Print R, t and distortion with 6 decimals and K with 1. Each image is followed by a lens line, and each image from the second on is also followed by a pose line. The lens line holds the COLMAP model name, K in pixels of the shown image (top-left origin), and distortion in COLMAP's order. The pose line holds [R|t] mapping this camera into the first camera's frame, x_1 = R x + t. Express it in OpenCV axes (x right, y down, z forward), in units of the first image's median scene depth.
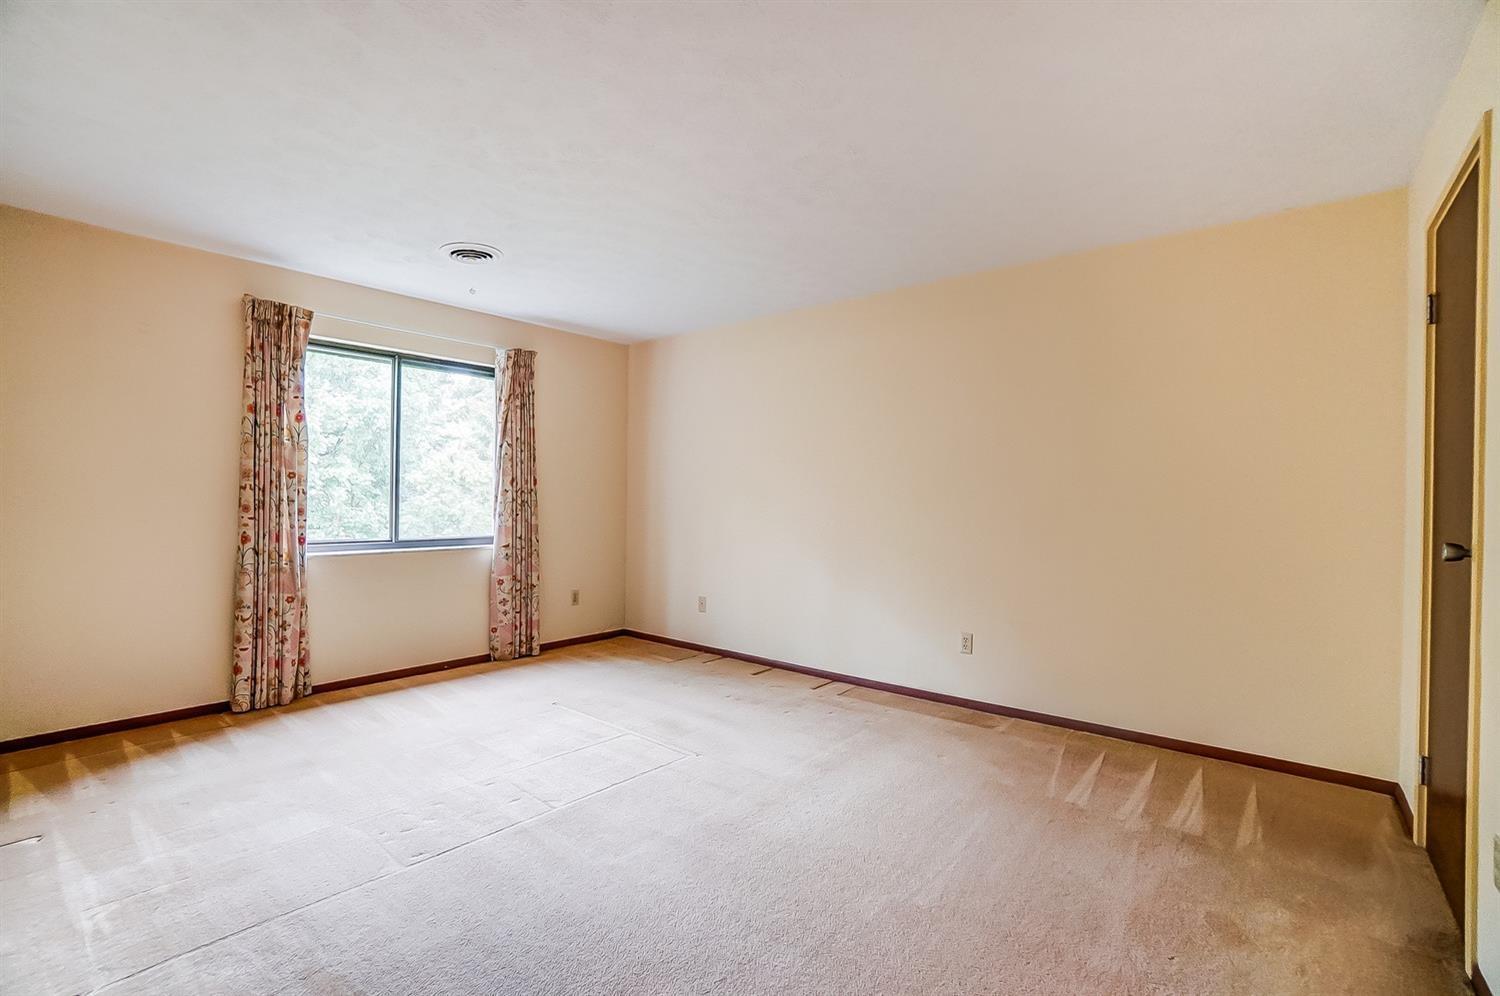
lens RADIAL K [[676.9, 0, 743.2], [0, 676.9, 499.4], [0, 0, 1]] dist [-0.061754, 0.023135]
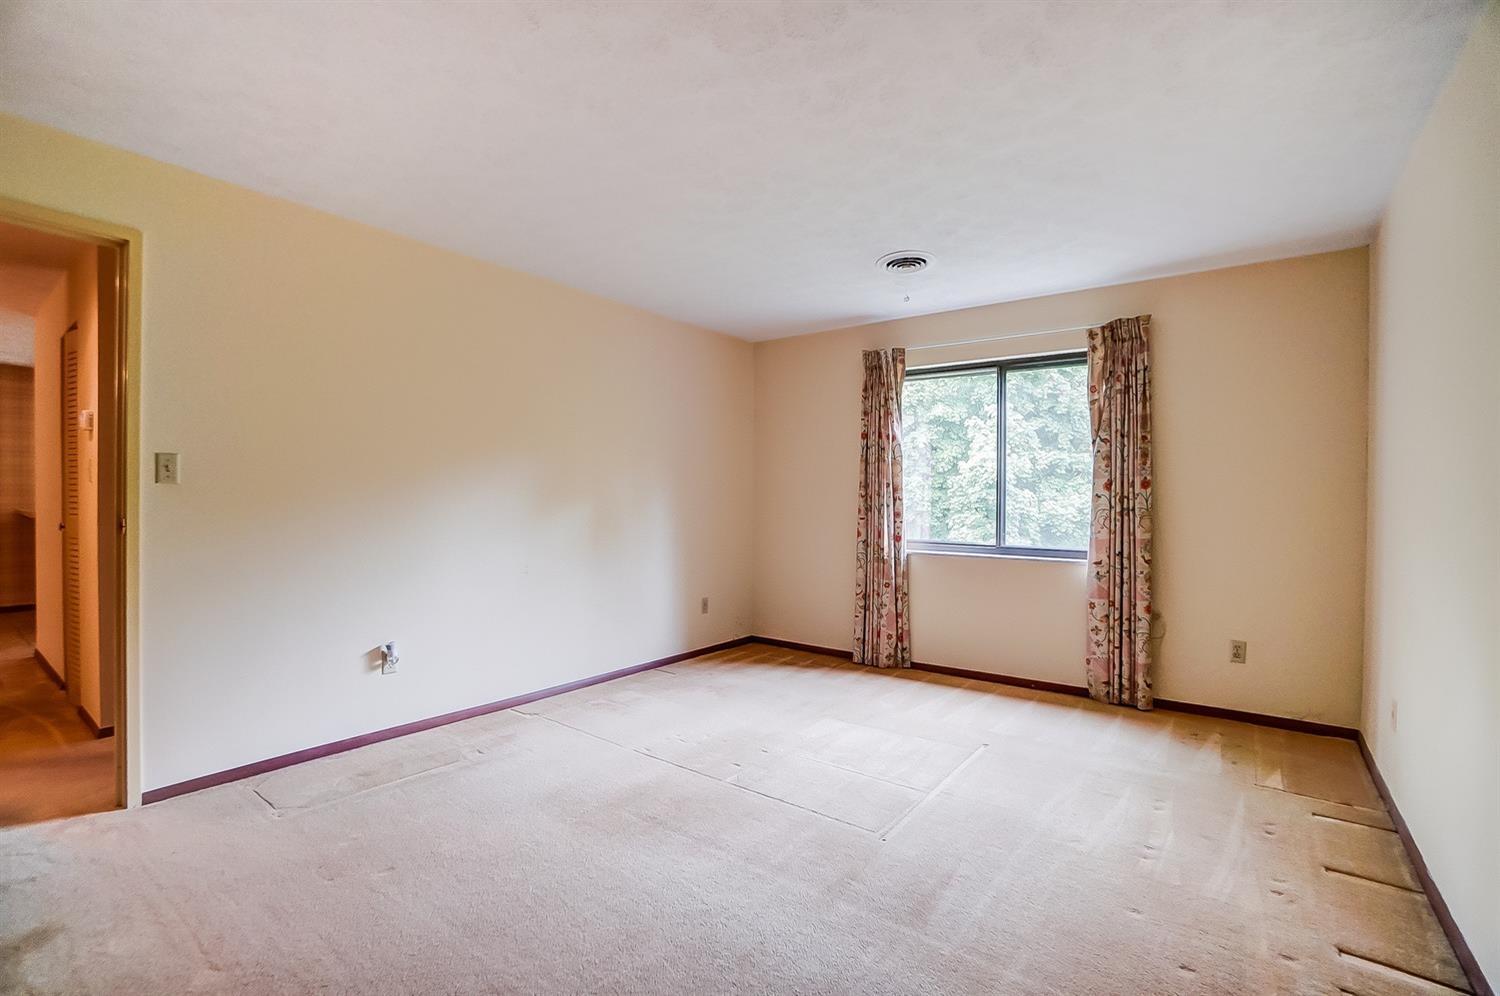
lens RADIAL K [[676.9, 0, 743.2], [0, 676.9, 499.4], [0, 0, 1]] dist [-0.061754, 0.023135]
pose [[0.035355, -0.007842, -0.999344, 0.463395], [-0.012166, 0.999892, -0.008277, 0.003620], [0.999301, 0.012451, 0.035256, 0.550439]]
